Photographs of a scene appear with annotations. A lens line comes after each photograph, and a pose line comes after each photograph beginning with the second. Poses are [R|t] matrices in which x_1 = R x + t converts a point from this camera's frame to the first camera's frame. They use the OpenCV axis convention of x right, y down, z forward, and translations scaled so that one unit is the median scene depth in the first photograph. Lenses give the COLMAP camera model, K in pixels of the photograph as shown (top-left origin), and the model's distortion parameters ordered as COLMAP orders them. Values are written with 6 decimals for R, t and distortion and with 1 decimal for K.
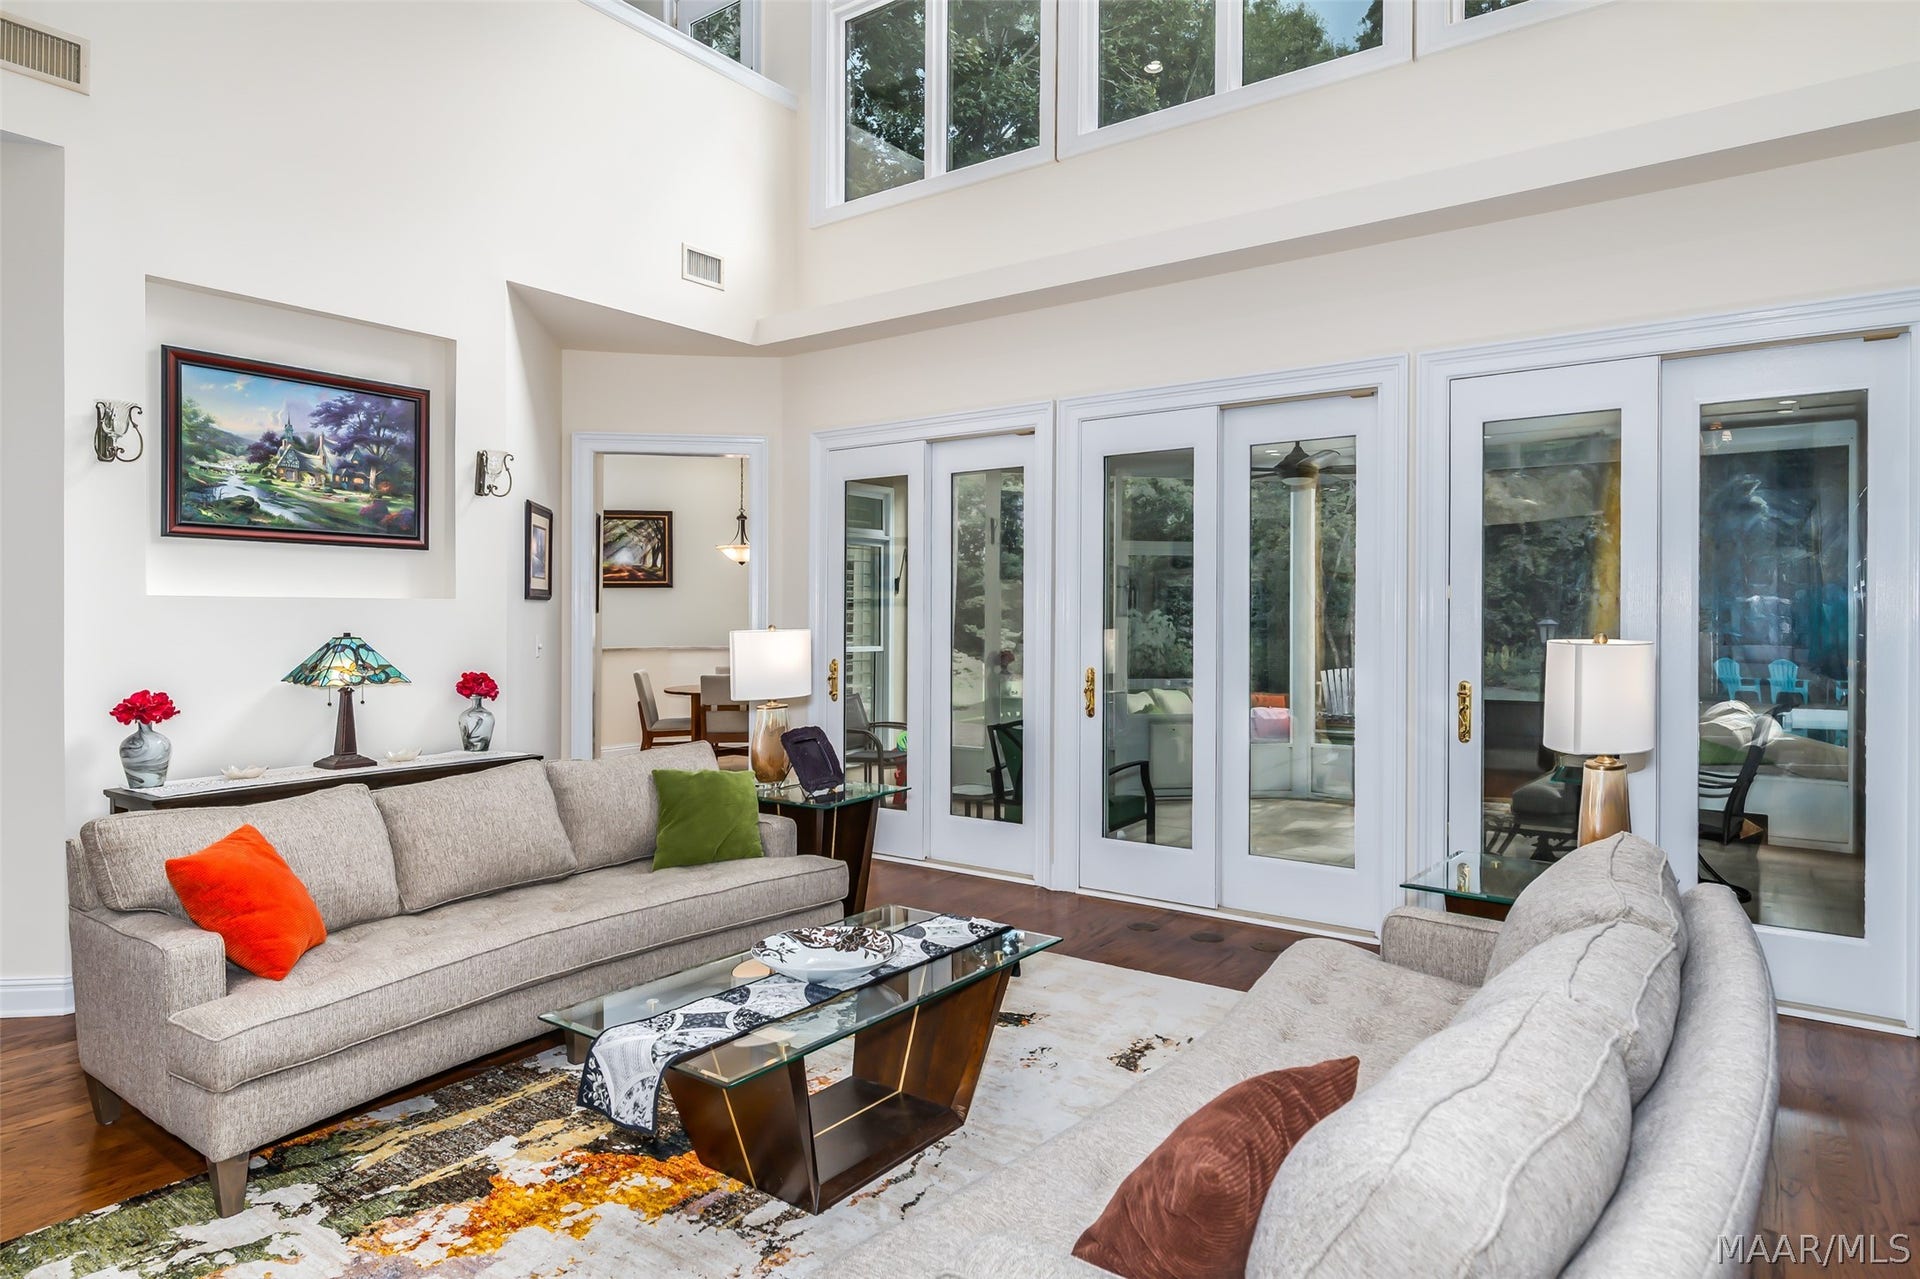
lens RADIAL K [[1108.0, 0, 956.2], [0, 1108.0, 625.5], [0, 0, 1]] dist [0.005015, -0.001059]
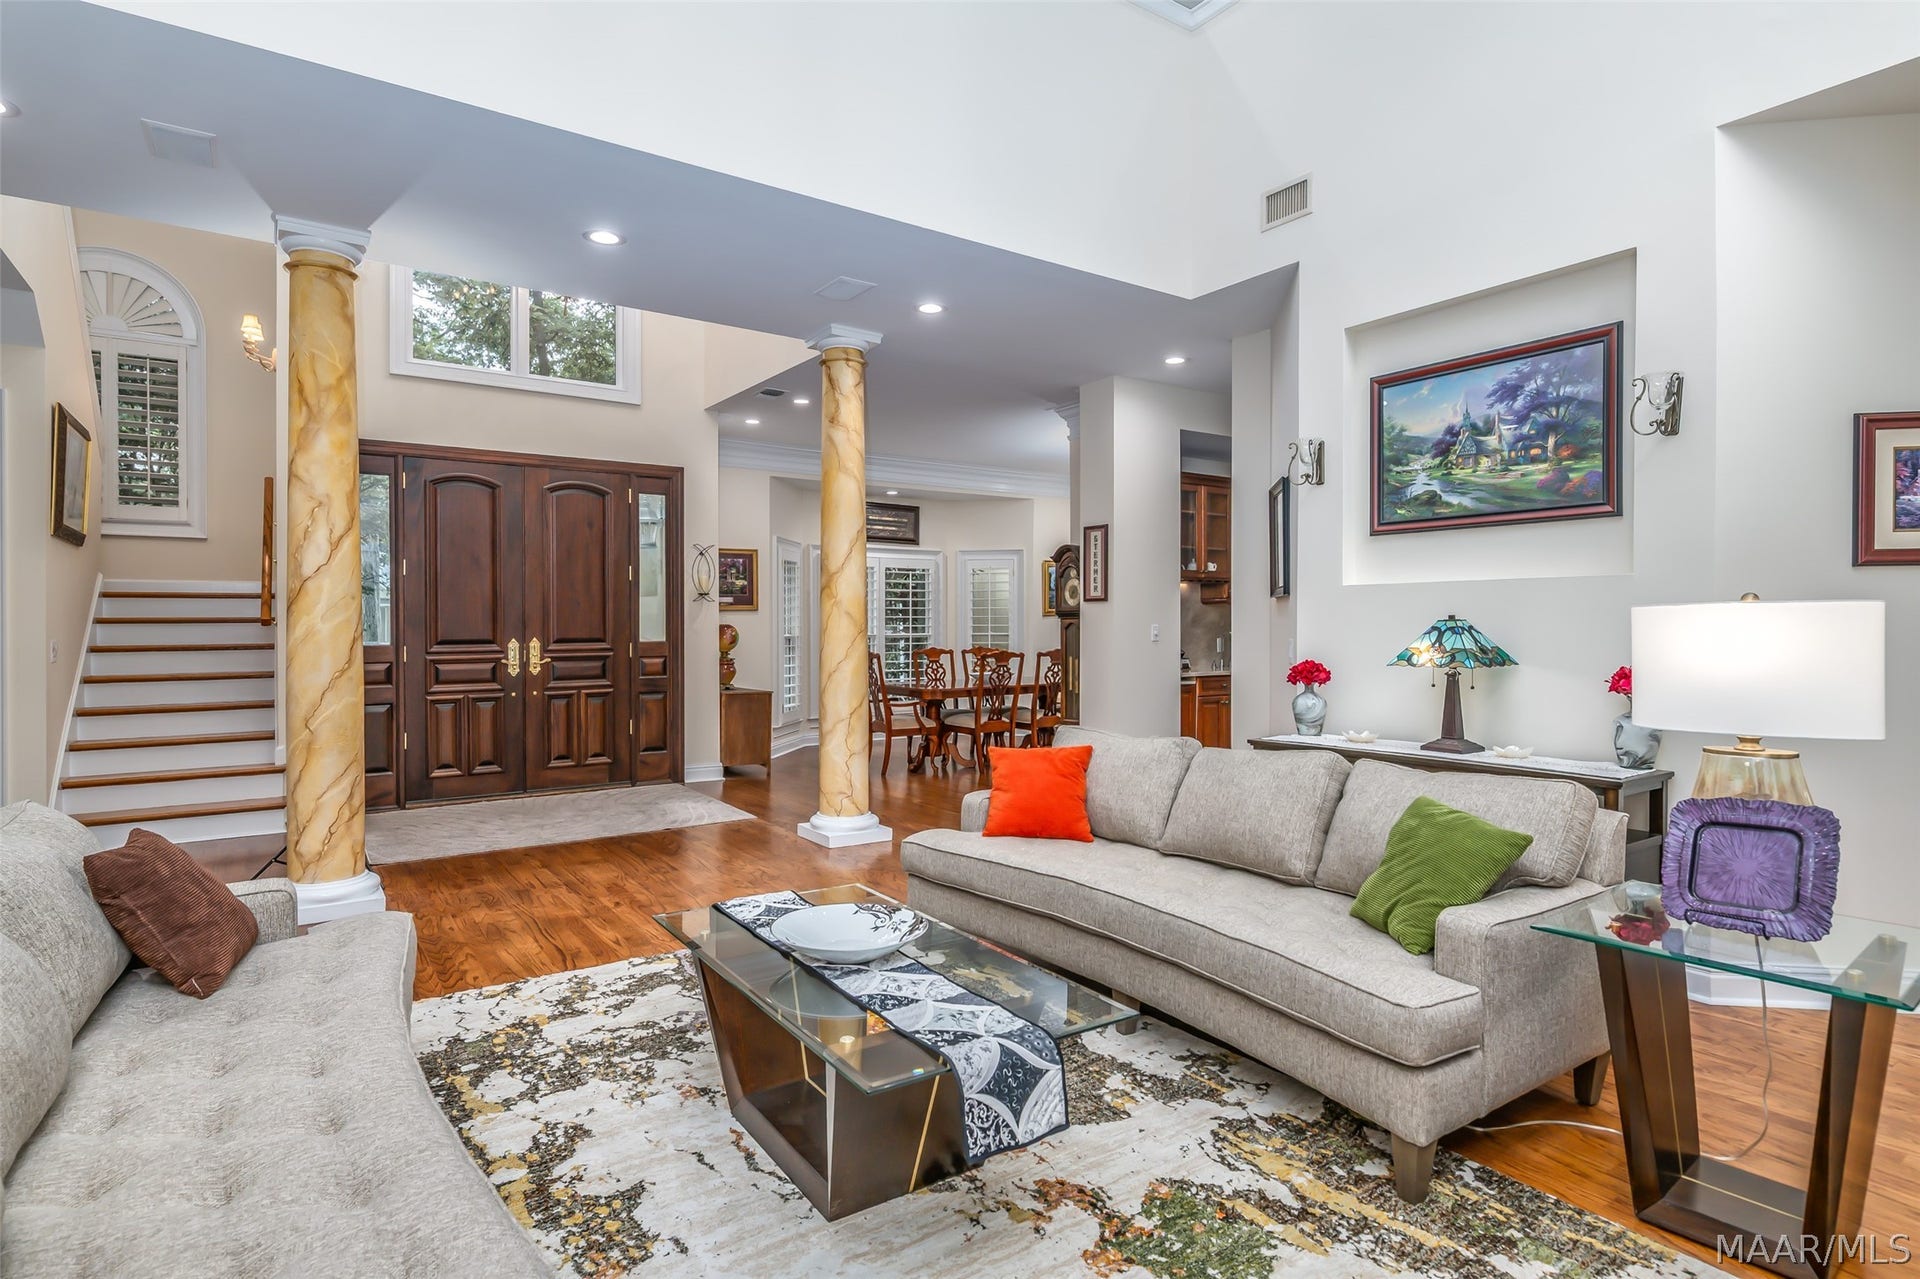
lens RADIAL K [[989.2, 0, 959.6], [0, 989.2, 629.0], [0, 0, 1]] dist [-0.000466, -0.001870]
pose [[-0.328387, 0.001775, -0.944542, 0.423139], [-0.005971, 0.999974, 0.003955, 0.018083], [0.944524, 0.006939, -0.328368, 0.873504]]
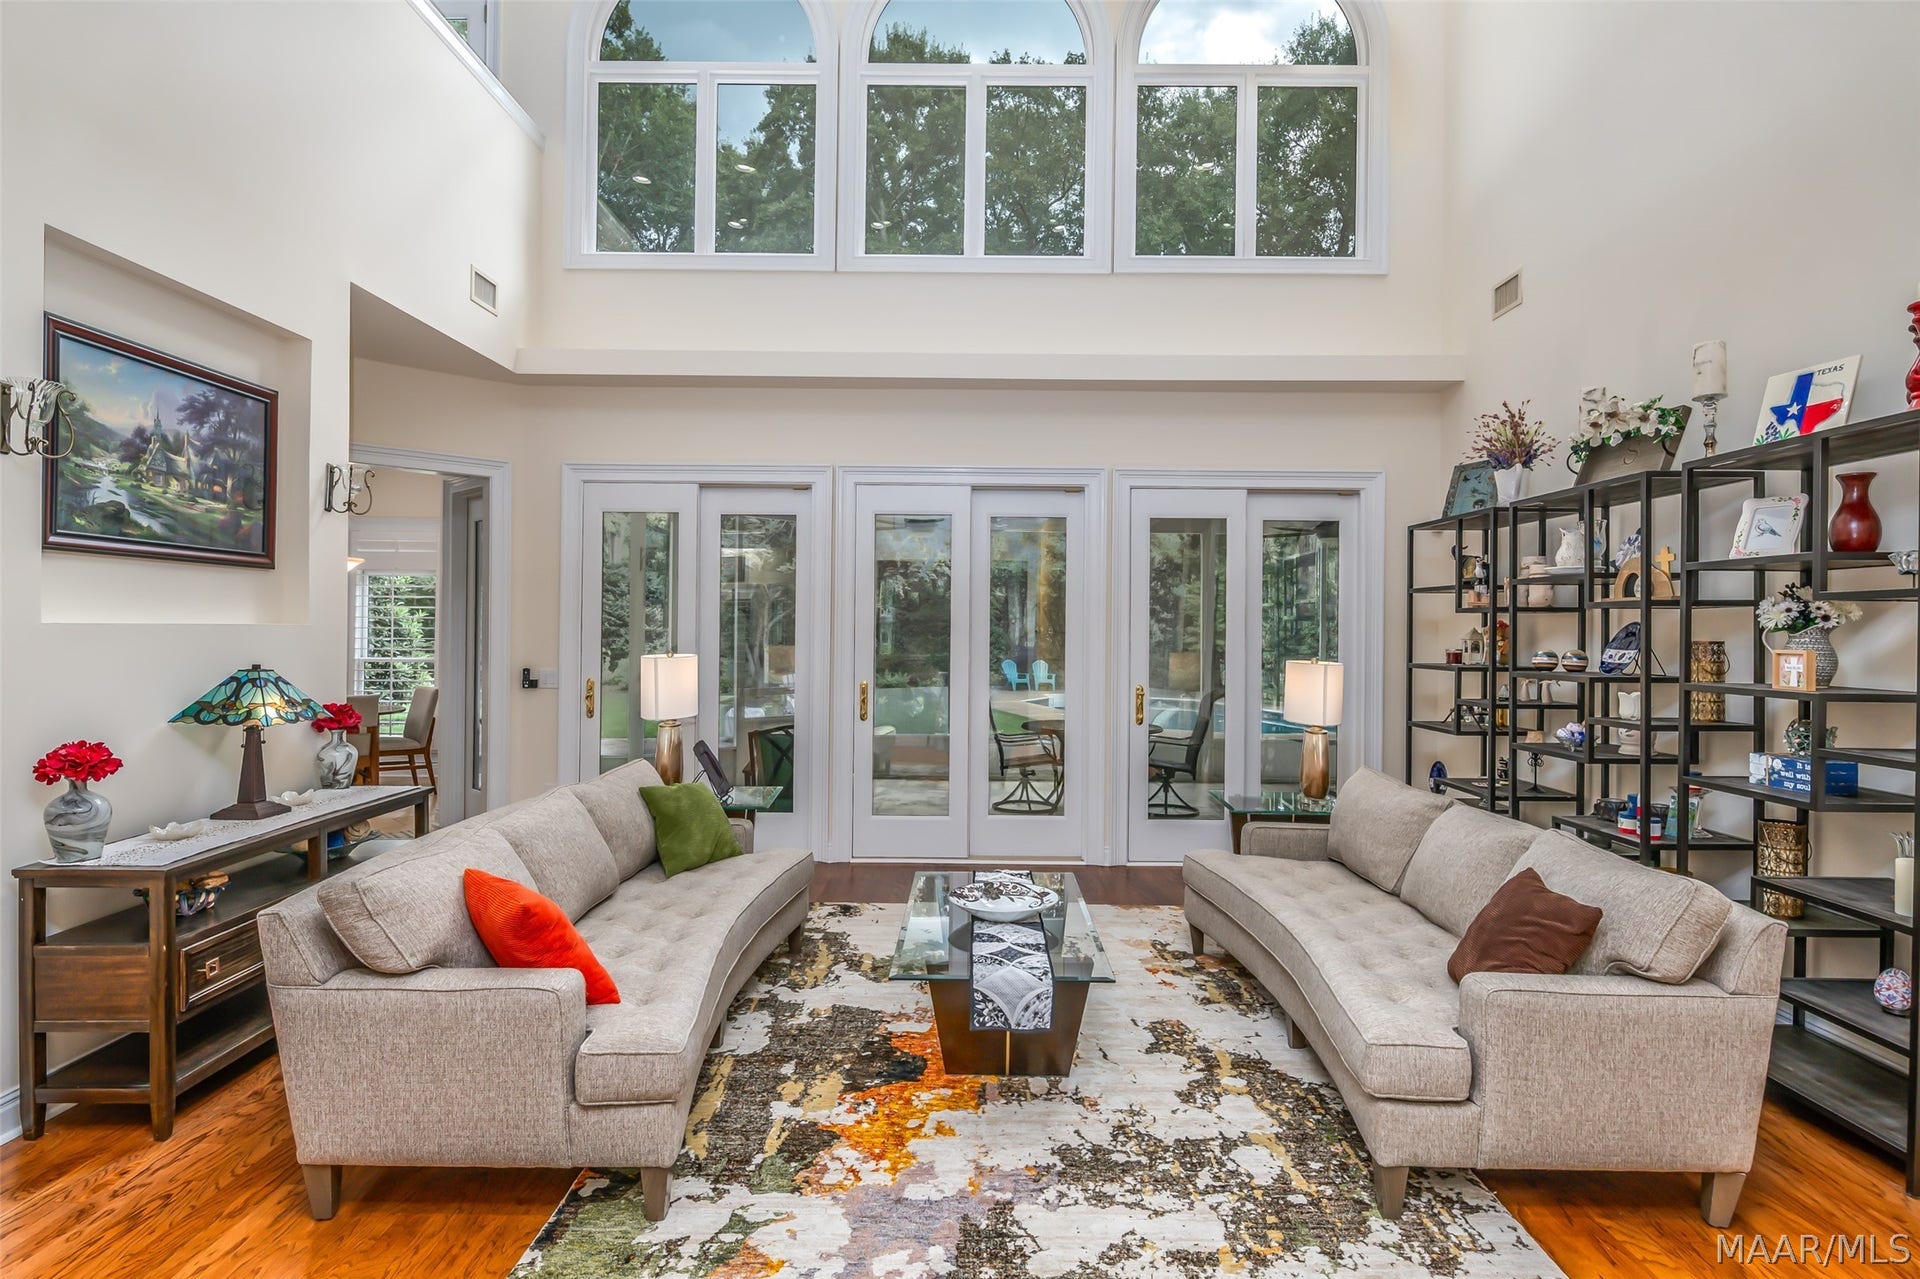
lens RADIAL K [[989.2, 0, 959.6], [0, 989.2, 629.0], [0, 0, 1]] dist [-0.000466, -0.001870]
pose [[0.810282, 0.006026, 0.586010, -0.555550], [-0.003694, 0.999980, -0.005175, -0.019567], [-0.586029, 0.002028, 0.810288, 0.030821]]
